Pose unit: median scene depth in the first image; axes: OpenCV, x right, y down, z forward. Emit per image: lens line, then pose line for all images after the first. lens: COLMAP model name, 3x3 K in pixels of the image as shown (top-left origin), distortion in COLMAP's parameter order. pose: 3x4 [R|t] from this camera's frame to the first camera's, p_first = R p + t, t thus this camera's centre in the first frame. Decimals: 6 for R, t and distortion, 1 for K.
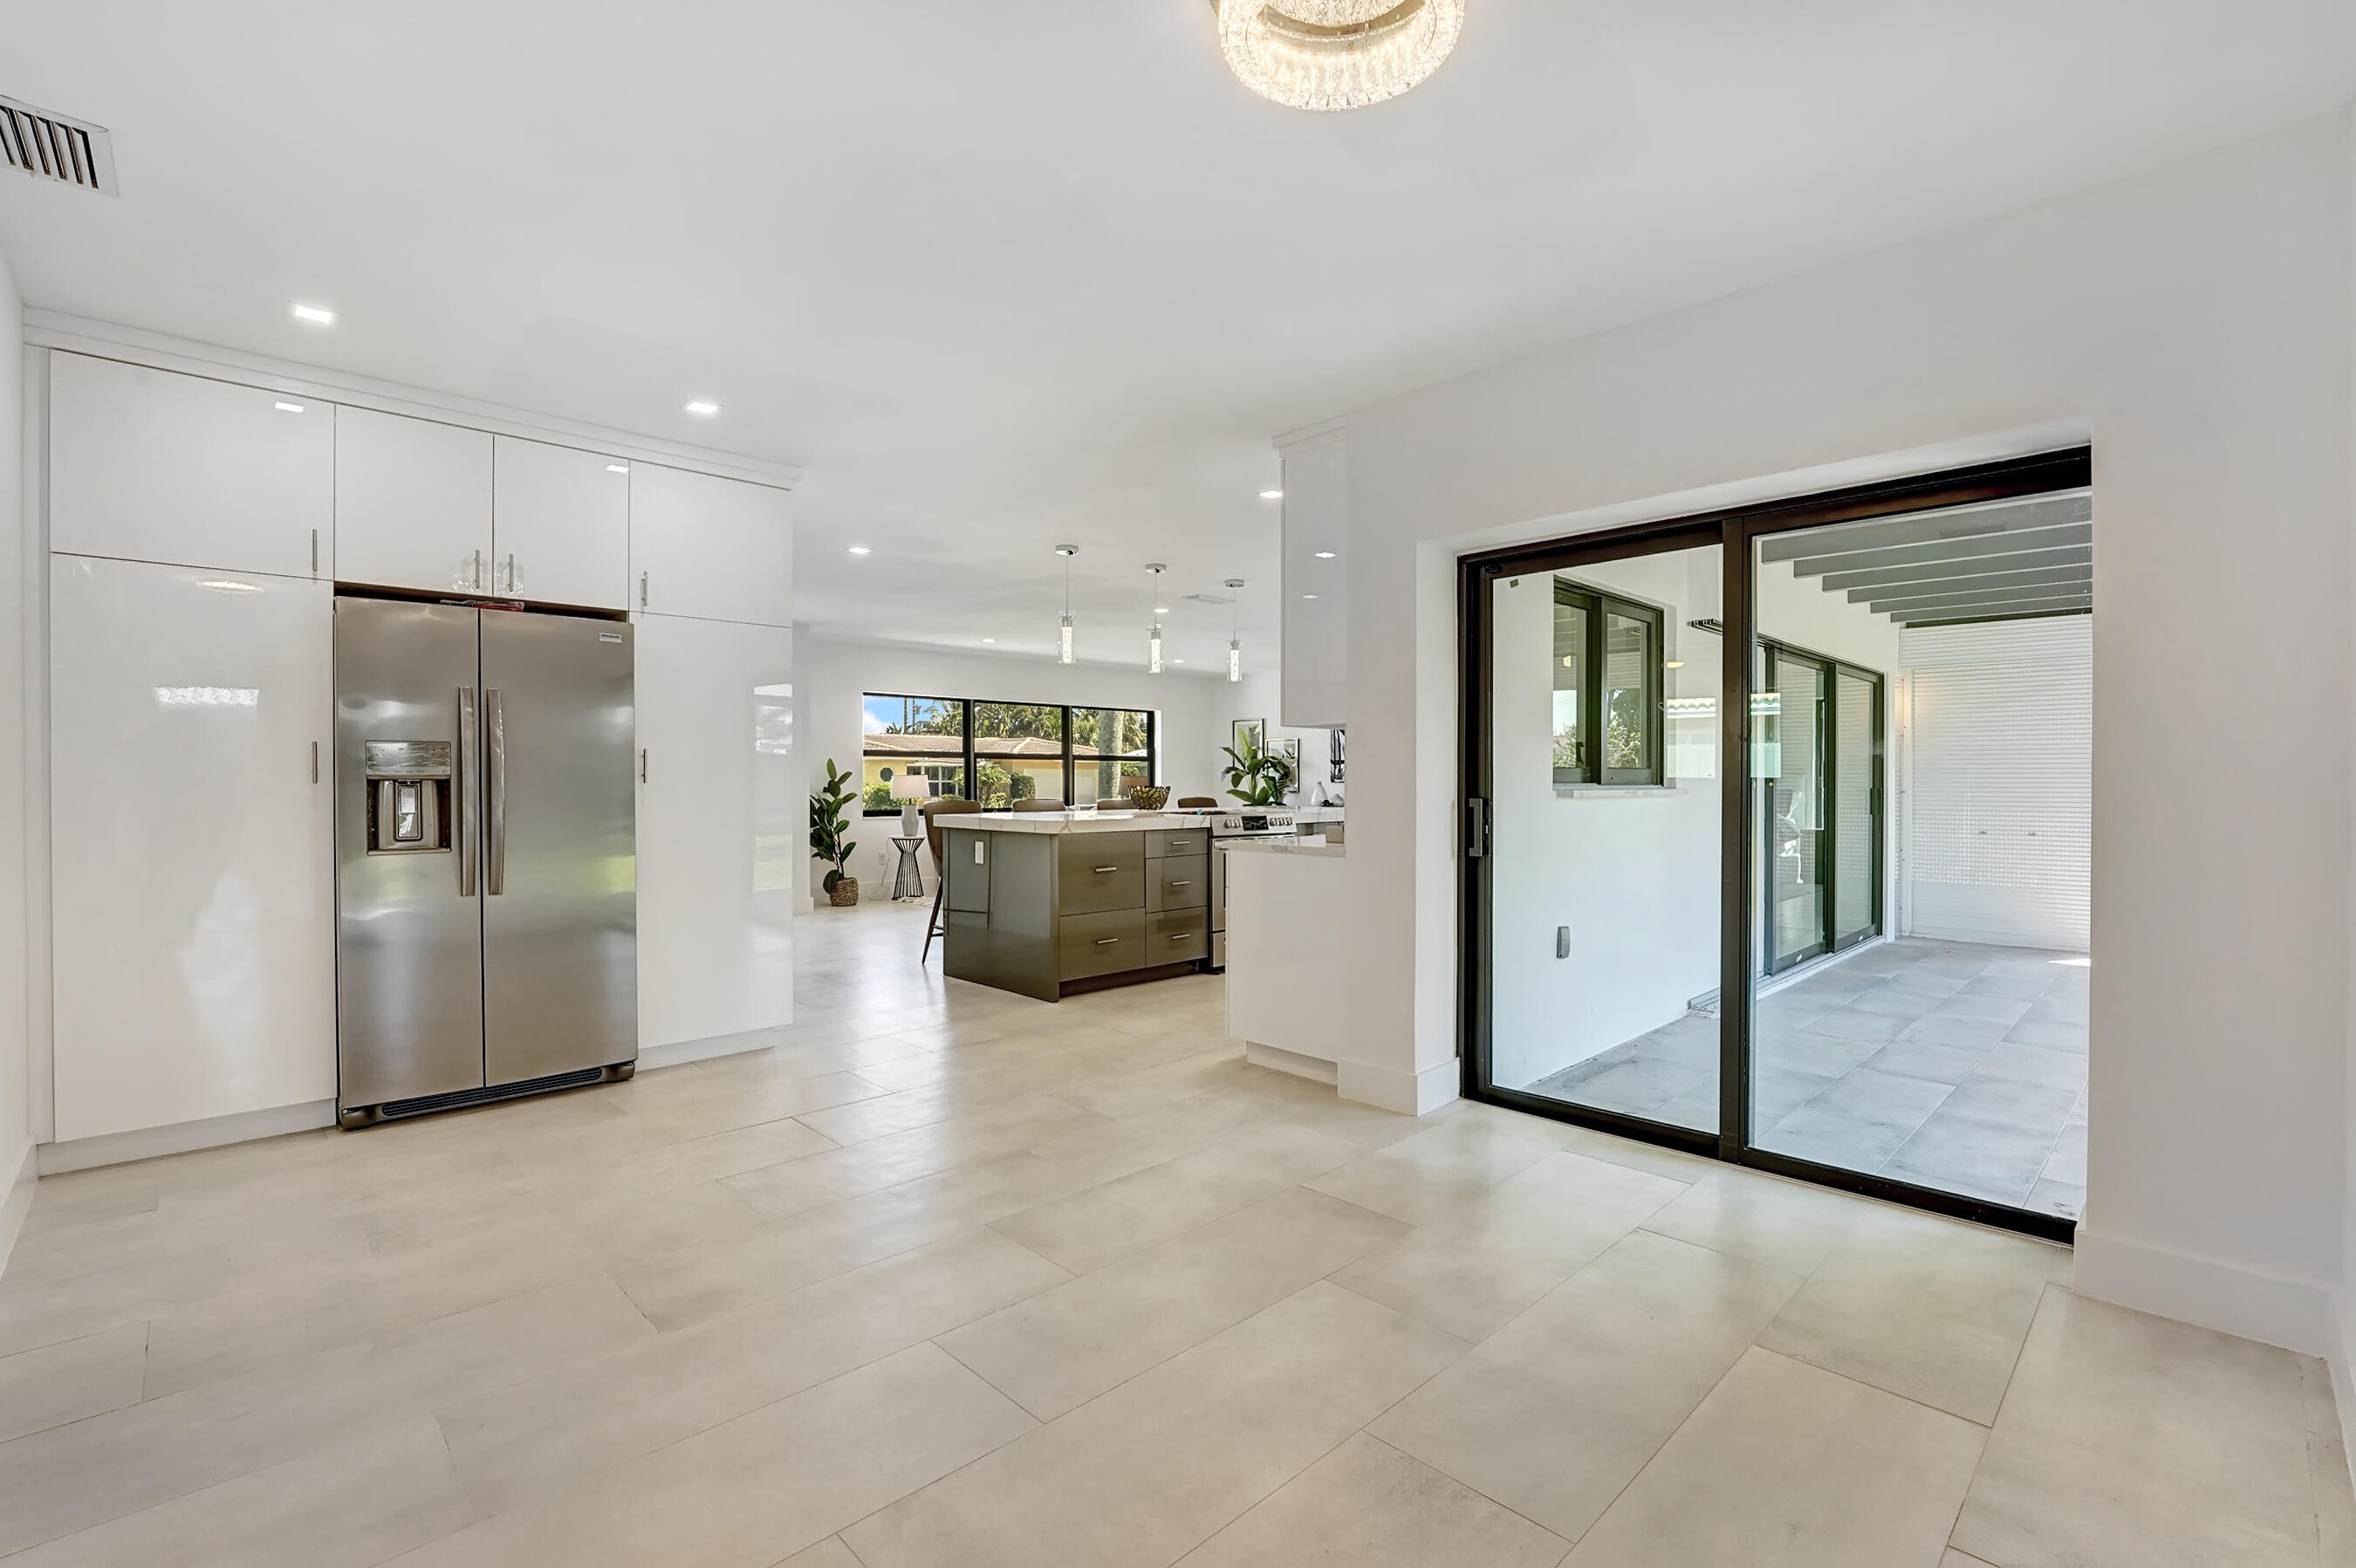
lens RADIAL K [[1028.8, 0, 1182.2], [0, 1028.8, 782.6], [0, 0, 1]] dist [-0.017957, -0.000296]
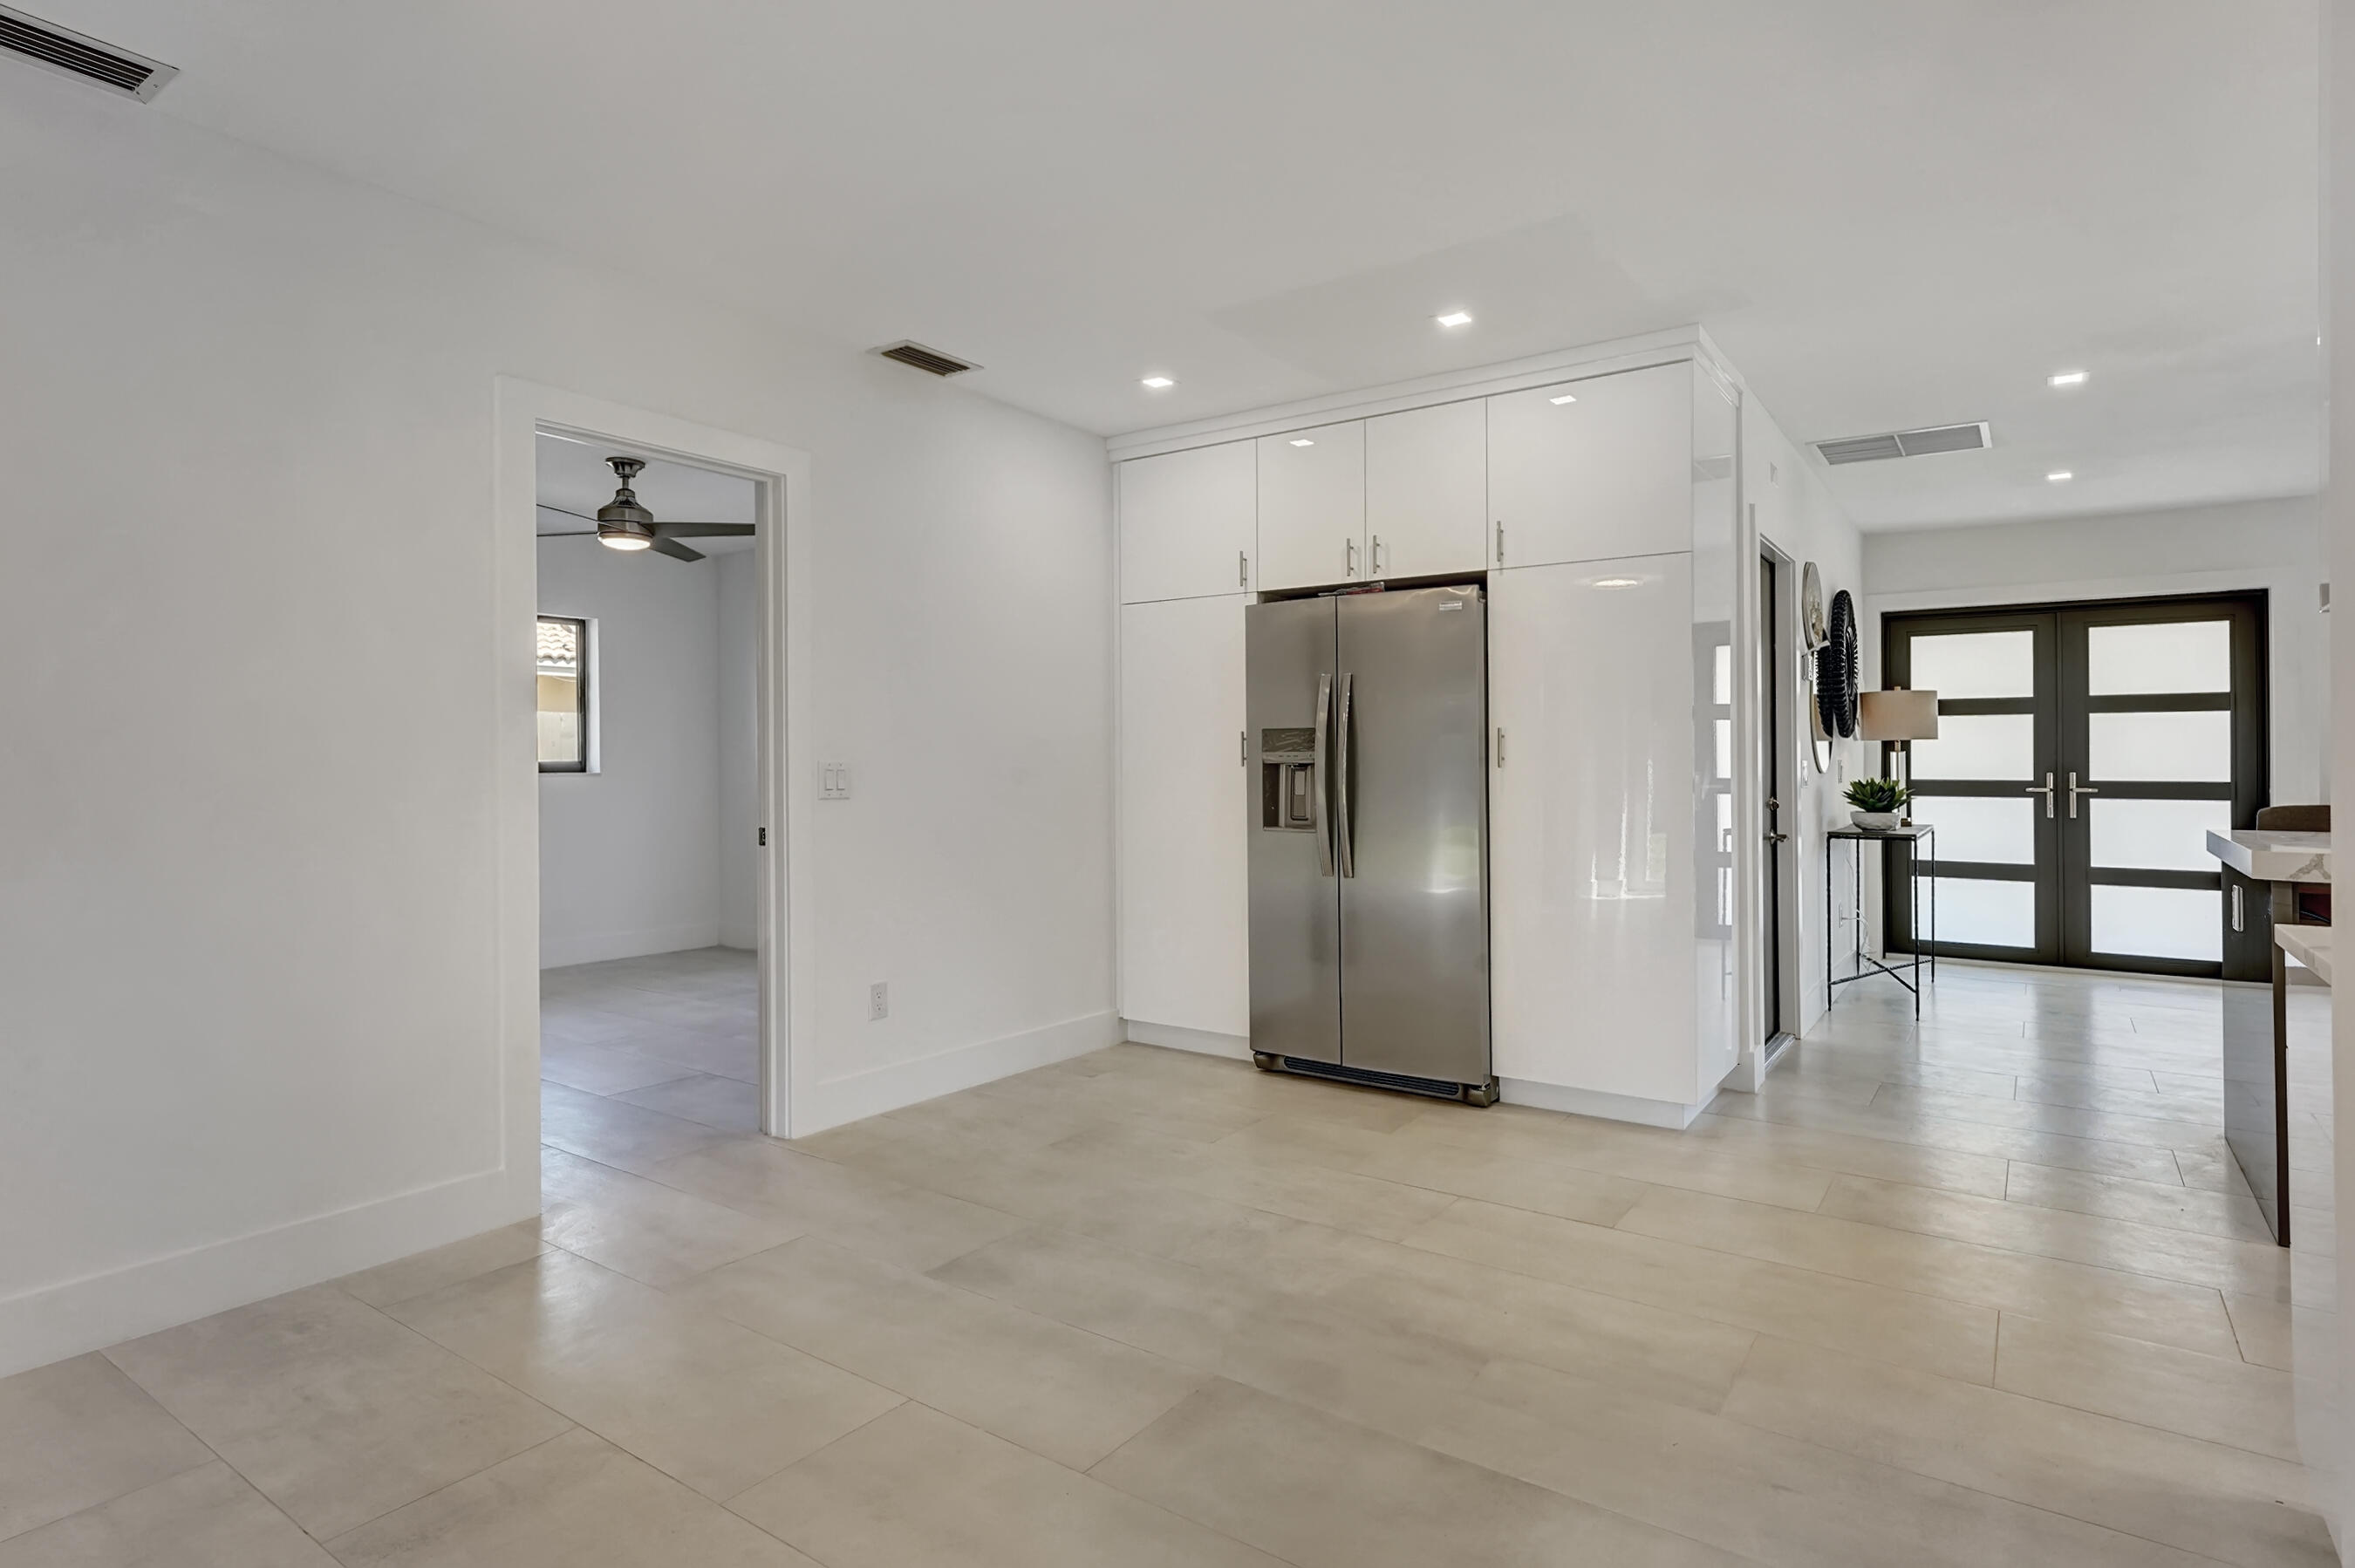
lens RADIAL K [[1236.7, 0, 1175.9], [0, 1236.7, 766.1], [0, 0, 1]] dist [0.000783, 0.000155]
pose [[0.190480, 0.004619, -0.981680, 0.500783], [-0.005349, 0.999979, 0.003667, -0.003677], [0.981677, 0.004553, 0.190501, 0.608204]]
